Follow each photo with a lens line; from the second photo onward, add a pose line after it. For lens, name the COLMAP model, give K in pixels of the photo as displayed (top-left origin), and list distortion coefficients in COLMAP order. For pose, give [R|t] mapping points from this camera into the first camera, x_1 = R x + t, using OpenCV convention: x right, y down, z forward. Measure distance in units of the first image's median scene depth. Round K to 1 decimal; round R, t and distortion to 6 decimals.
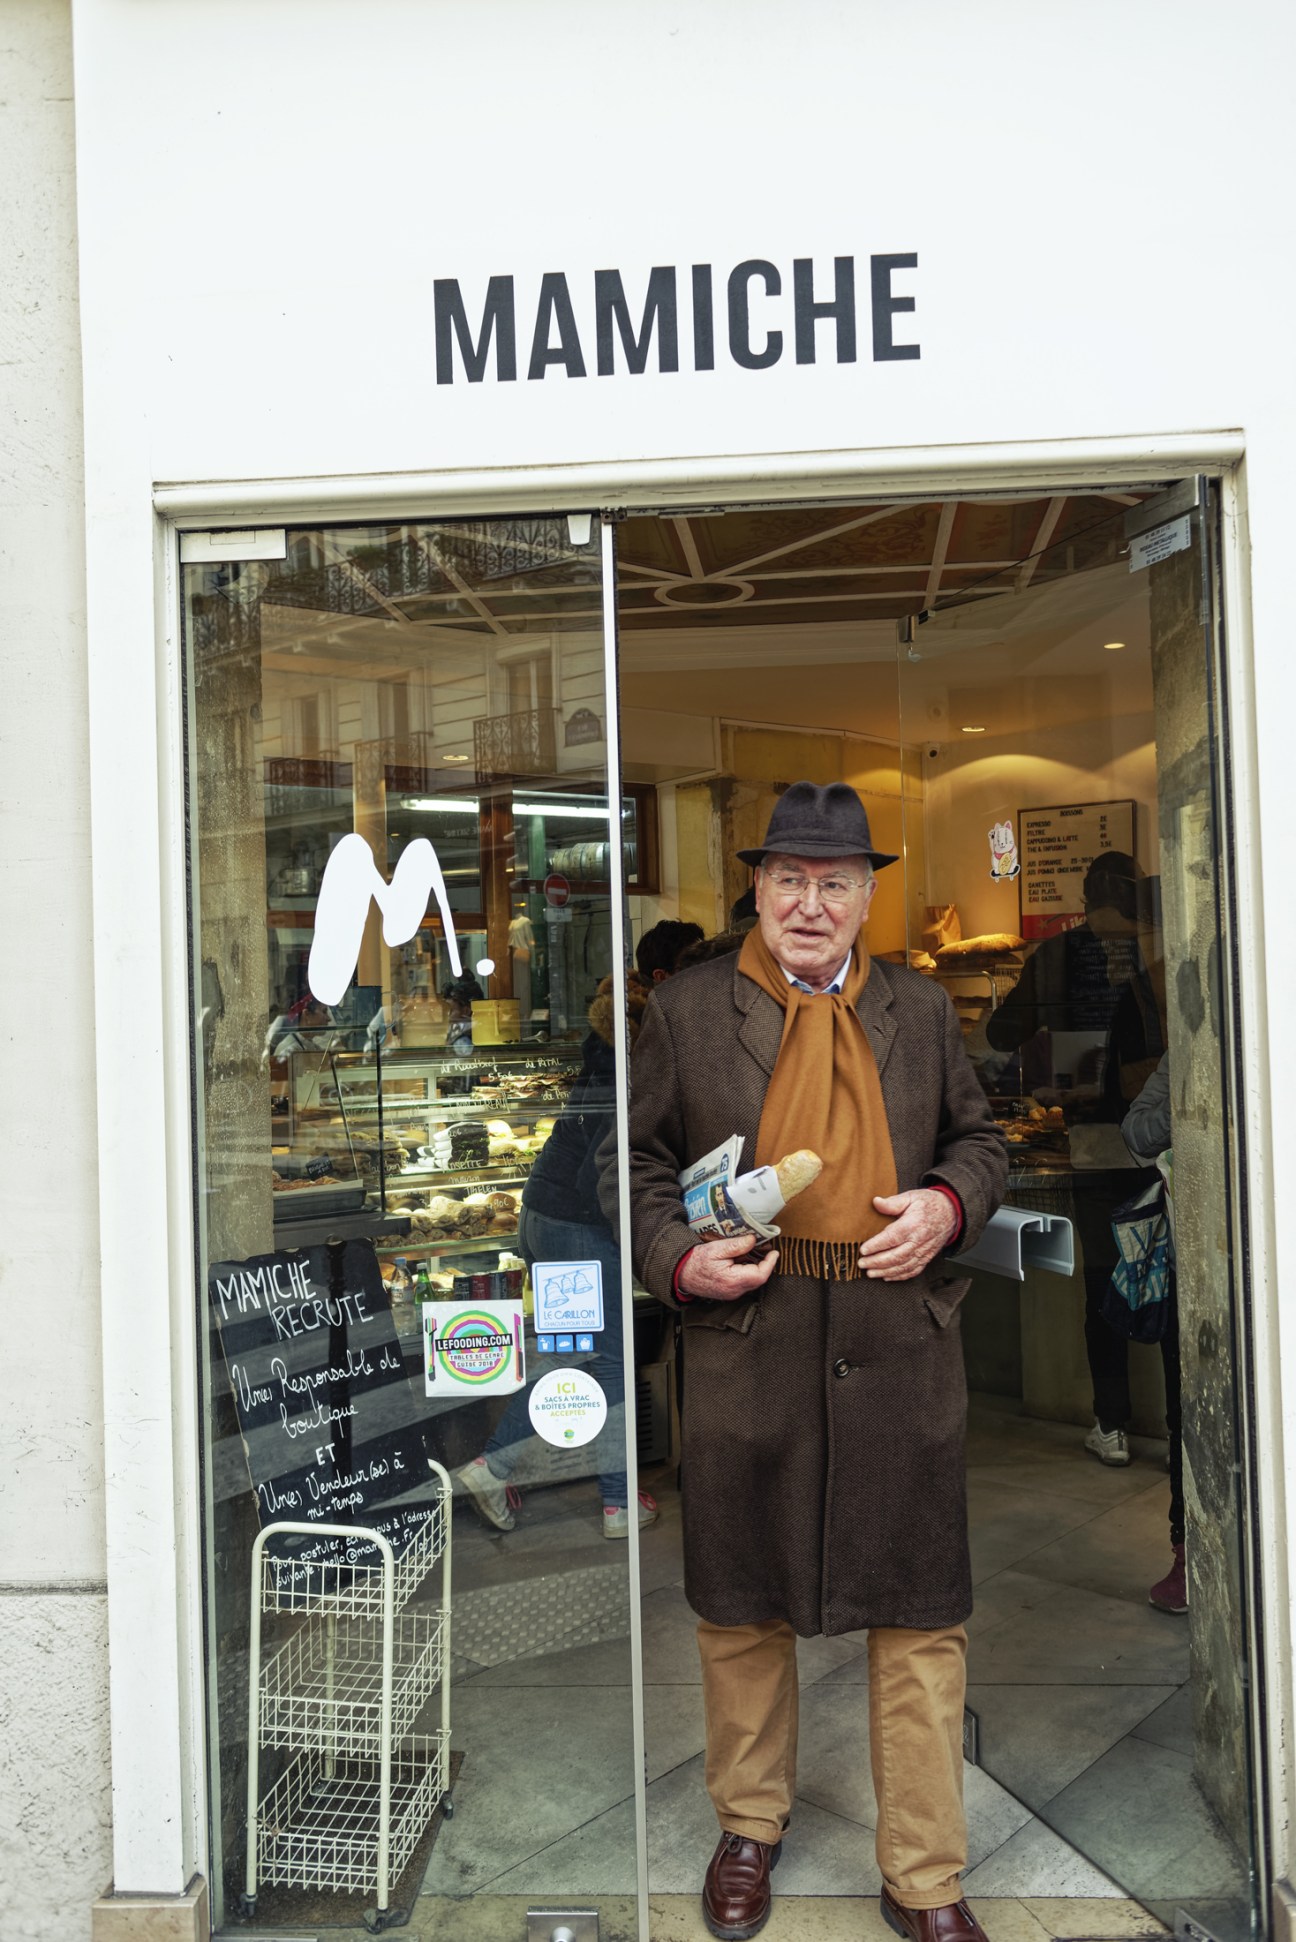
lens RADIAL K [[2711.1, 0, 648.0], [0, 2711.1, 971.0], [0, 0, 1]] dist [0.024526, -0.002645]
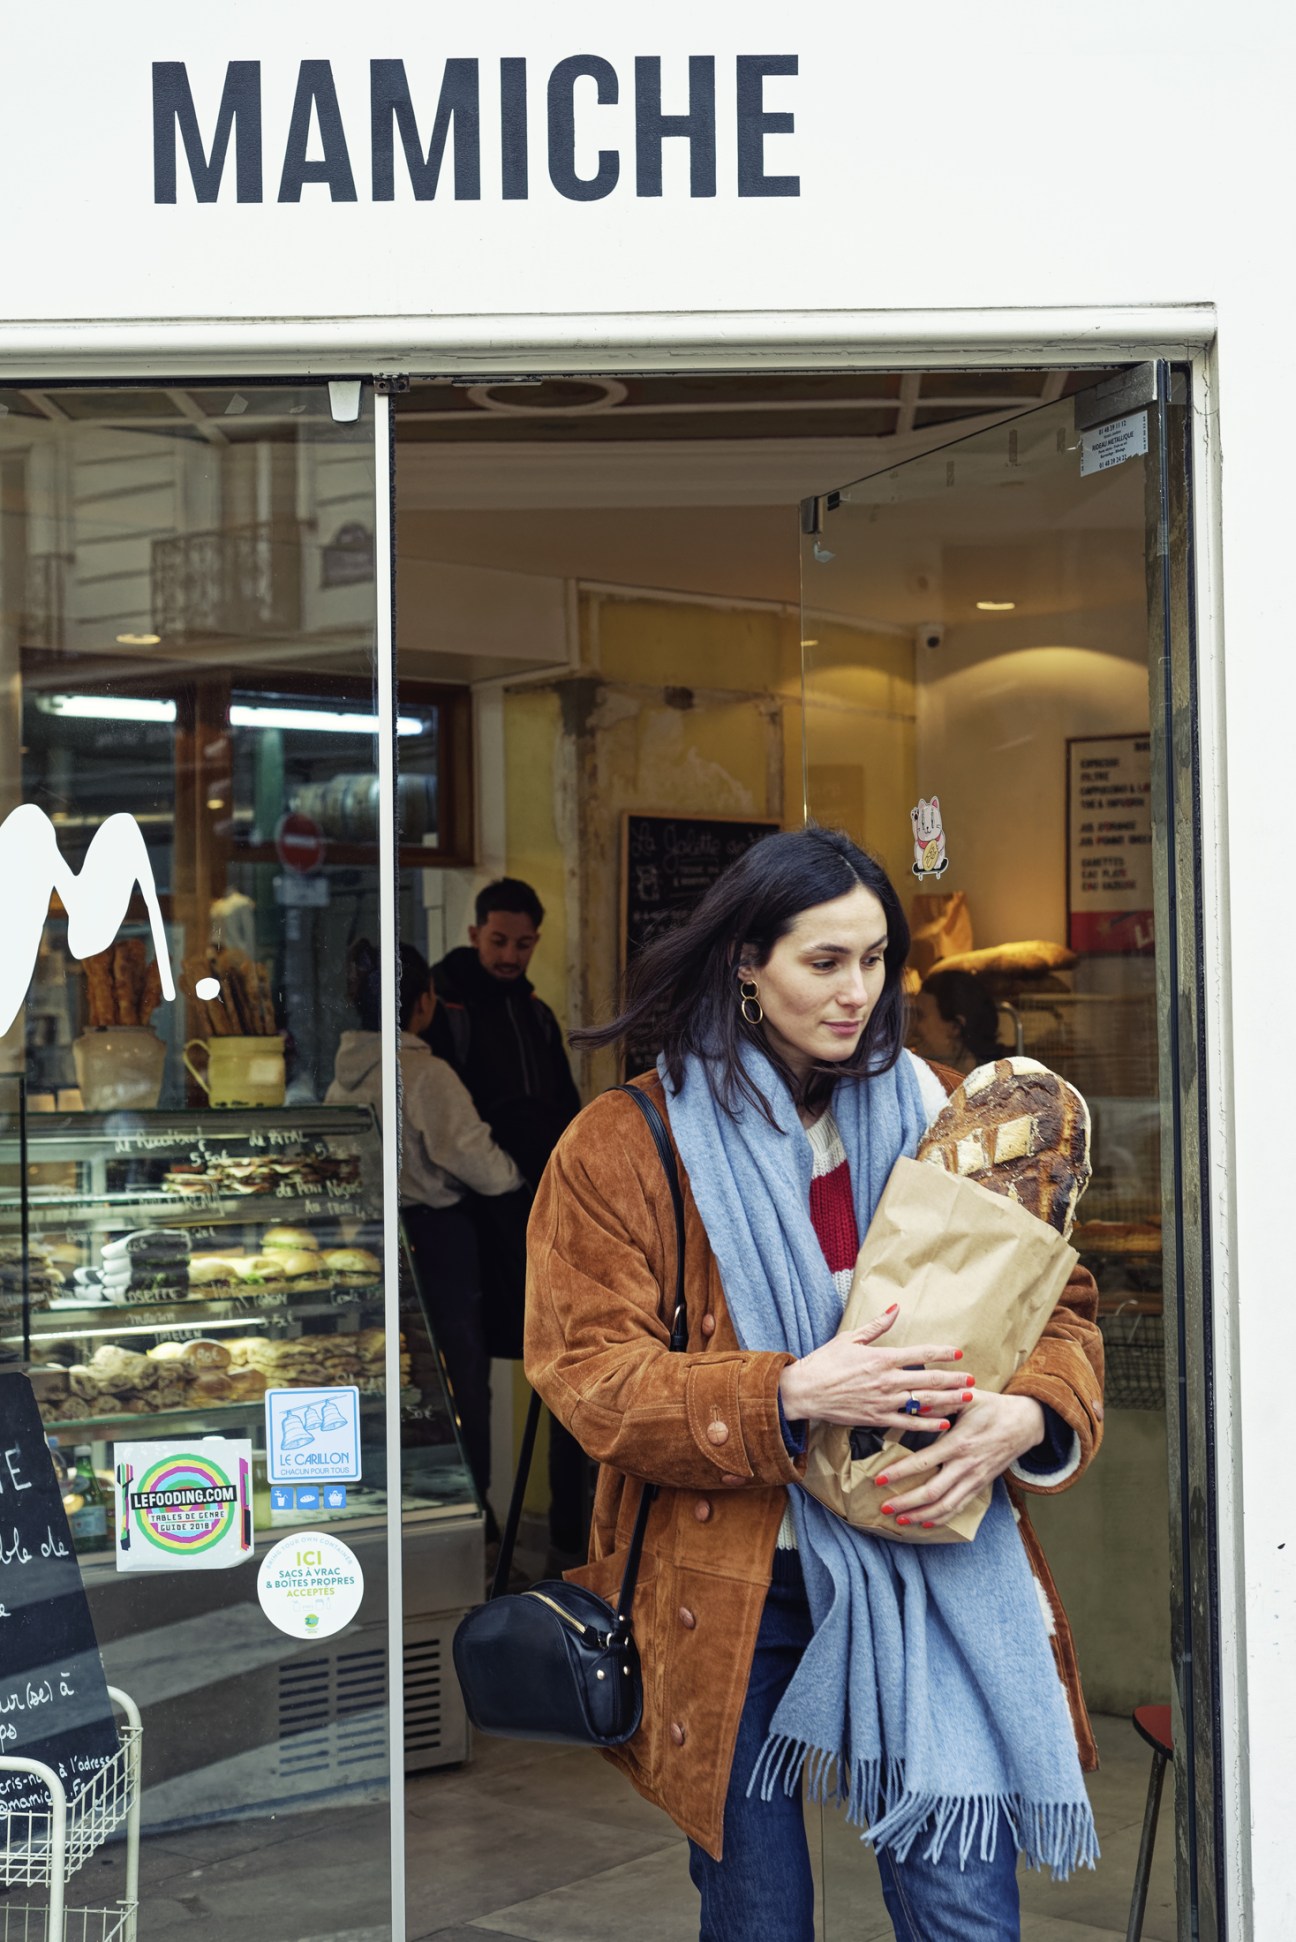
lens RADIAL K [[2711.1, 0, 648.0], [0, 2711.1, 971.0], [0, 0, 1]] dist [0.024526, -0.002645]
pose [[0.995849, 0.015038, 0.089765, -0.007191], [-0.014043, 0.999833, -0.011710, 0.000738], [-0.089926, 0.010400, 0.995894, 0.262001]]
